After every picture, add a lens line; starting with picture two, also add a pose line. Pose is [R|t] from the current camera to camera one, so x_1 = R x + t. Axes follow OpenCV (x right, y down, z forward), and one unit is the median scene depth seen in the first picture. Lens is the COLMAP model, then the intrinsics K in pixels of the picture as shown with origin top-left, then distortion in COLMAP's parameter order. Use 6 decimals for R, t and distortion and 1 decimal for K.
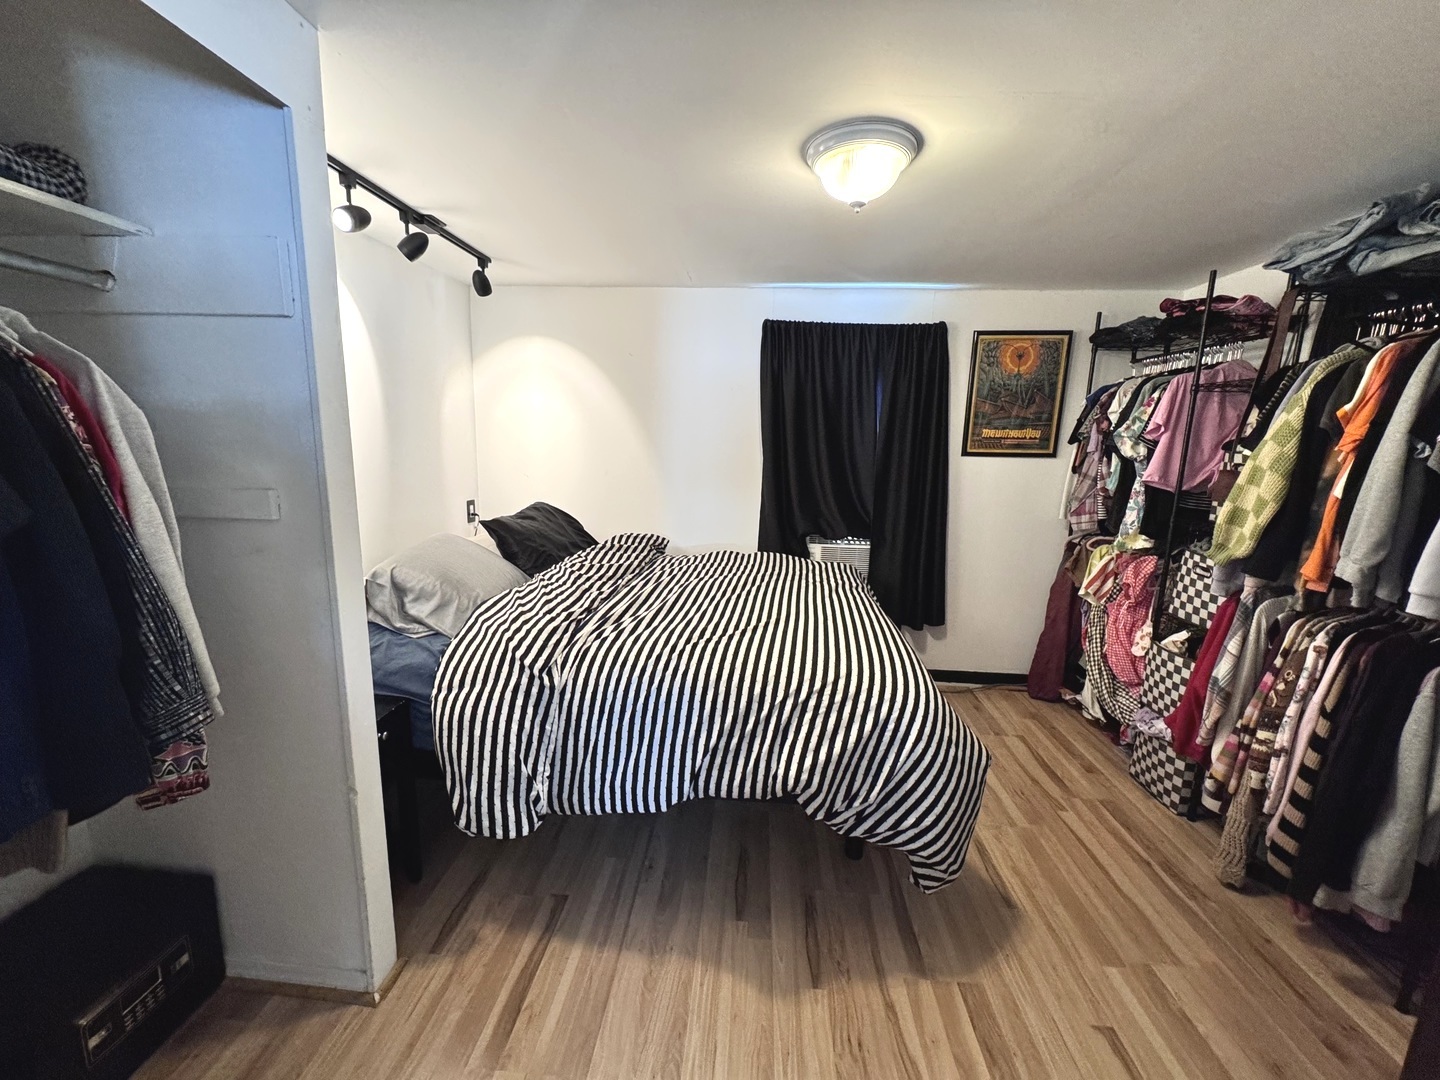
lens RADIAL K [[575.0, 0, 718.3], [0, 575.0, 541.2], [0, 0, 1]] dist [-0.001468, -0.000252]
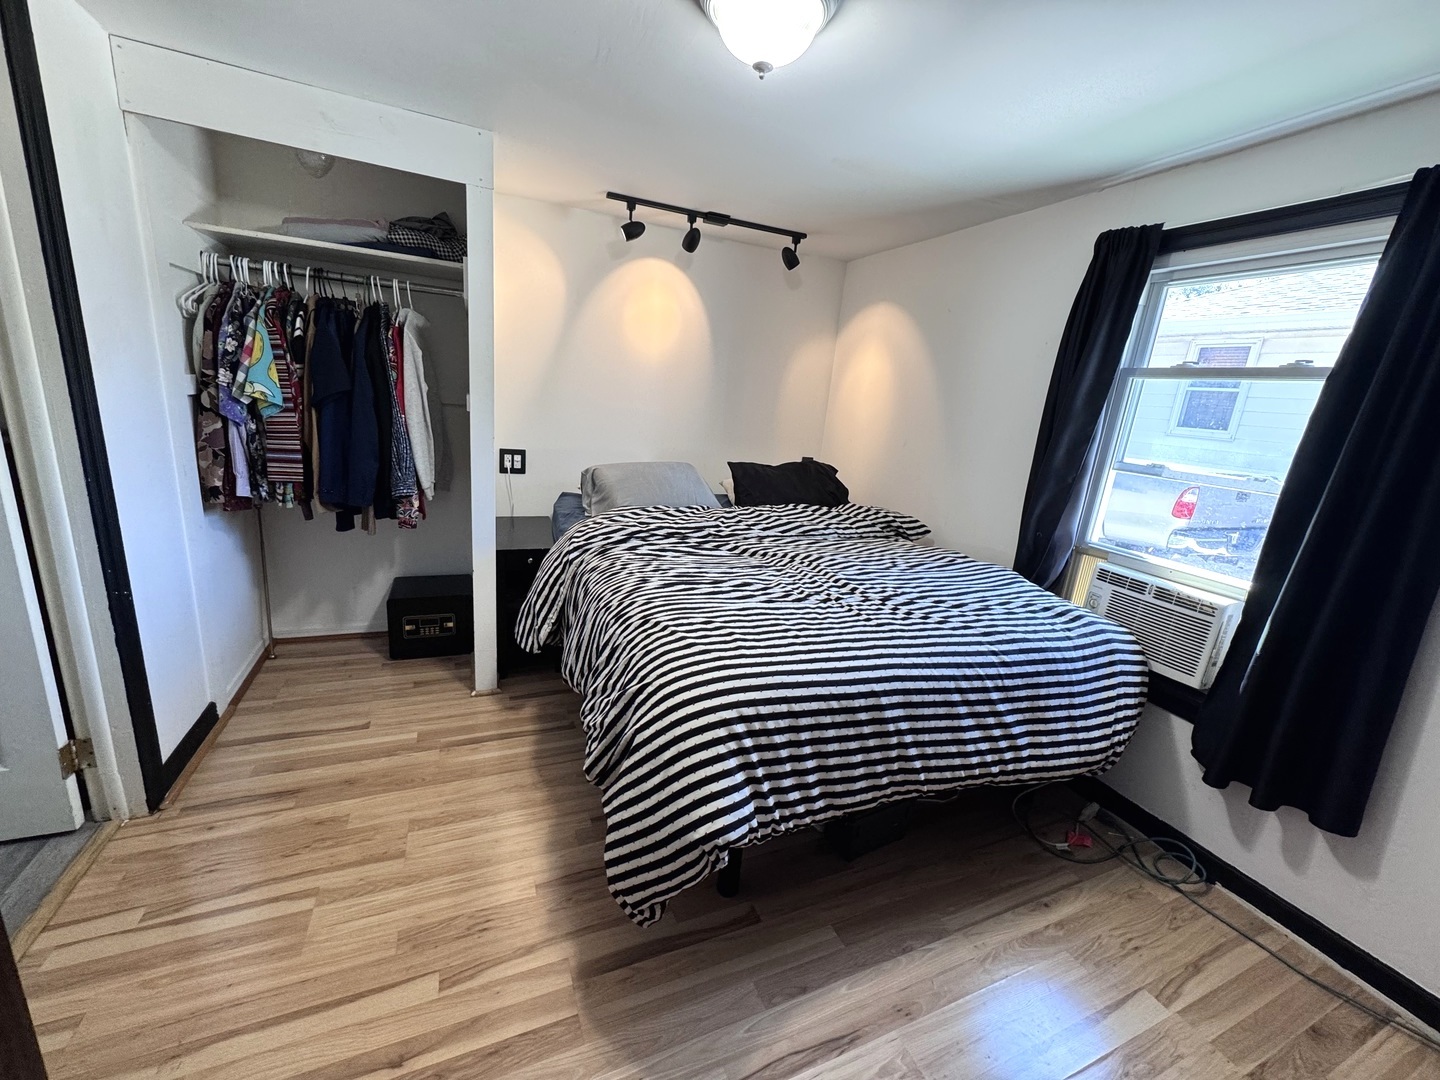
lens RADIAL K [[575.0, 0, 718.3], [0, 575.0, 541.2], [0, 0, 1]] dist [-0.001468, -0.000252]
pose [[0.461501, 0.234594, -0.855560, 0.897983], [-0.231400, 0.962850, 0.139192, -0.051675], [0.856429, 0.133739, 0.498641, 0.559169]]
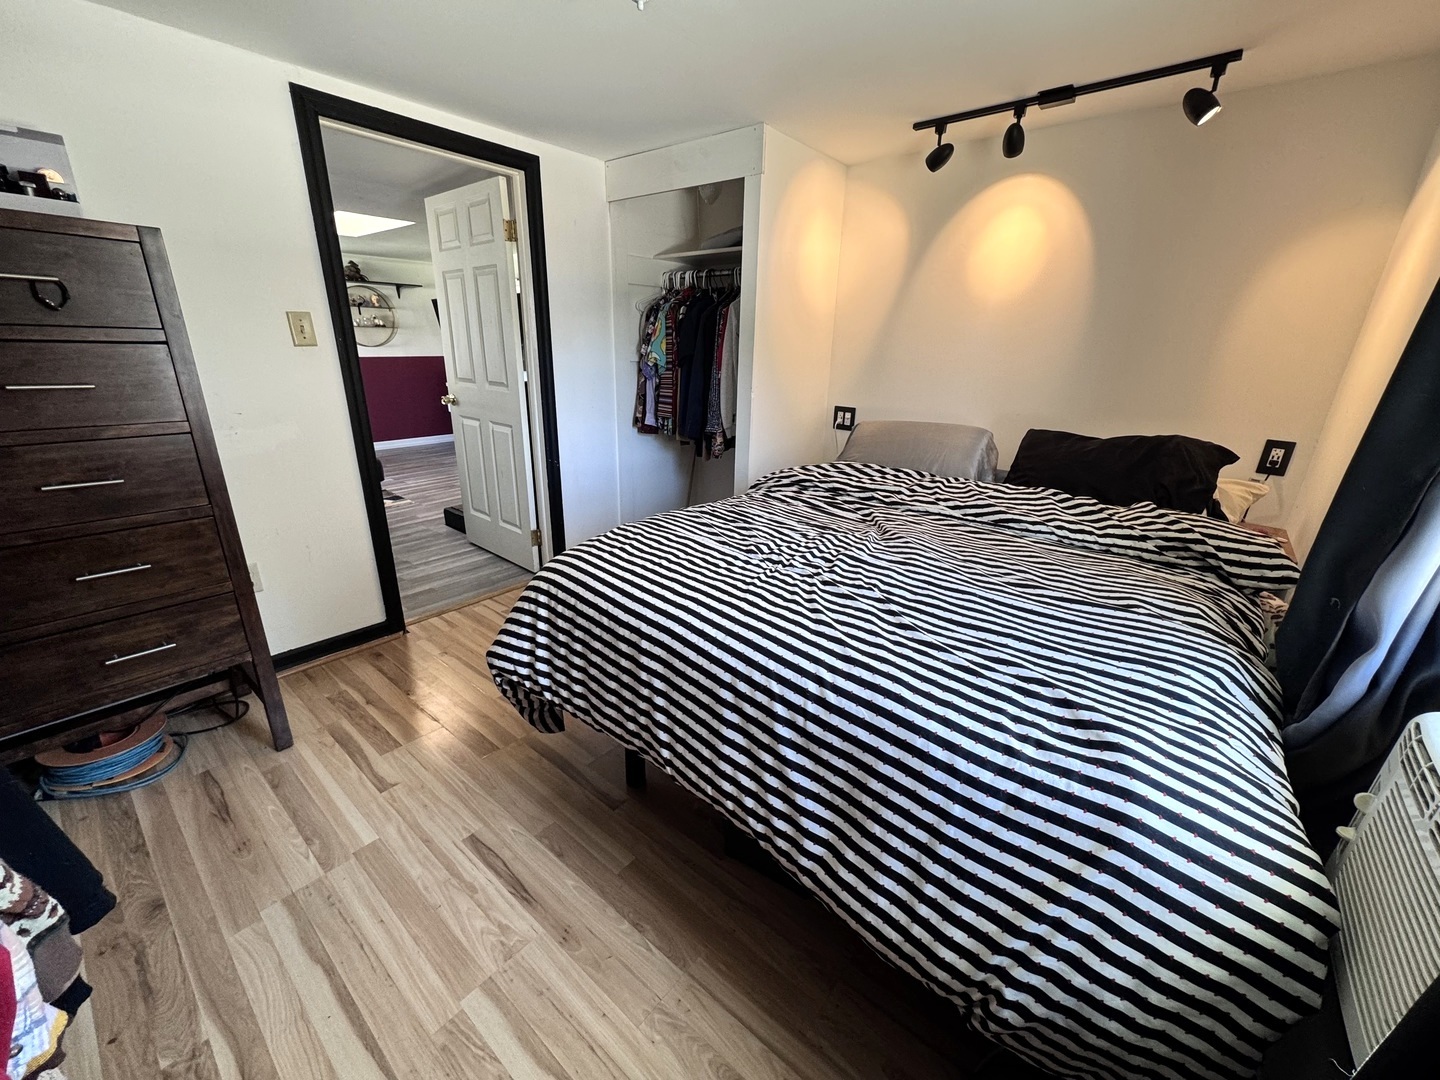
lens RADIAL K [[575.0, 0, 718.3], [0, 575.0, 541.2], [0, 0, 1]] dist [-0.001468, -0.000252]
pose [[-0.579074, 0.231517, -0.781712, 0.864329], [-0.180534, 0.898614, 0.399875, -0.206928], [0.795035, 0.372683, -0.478567, 1.537776]]
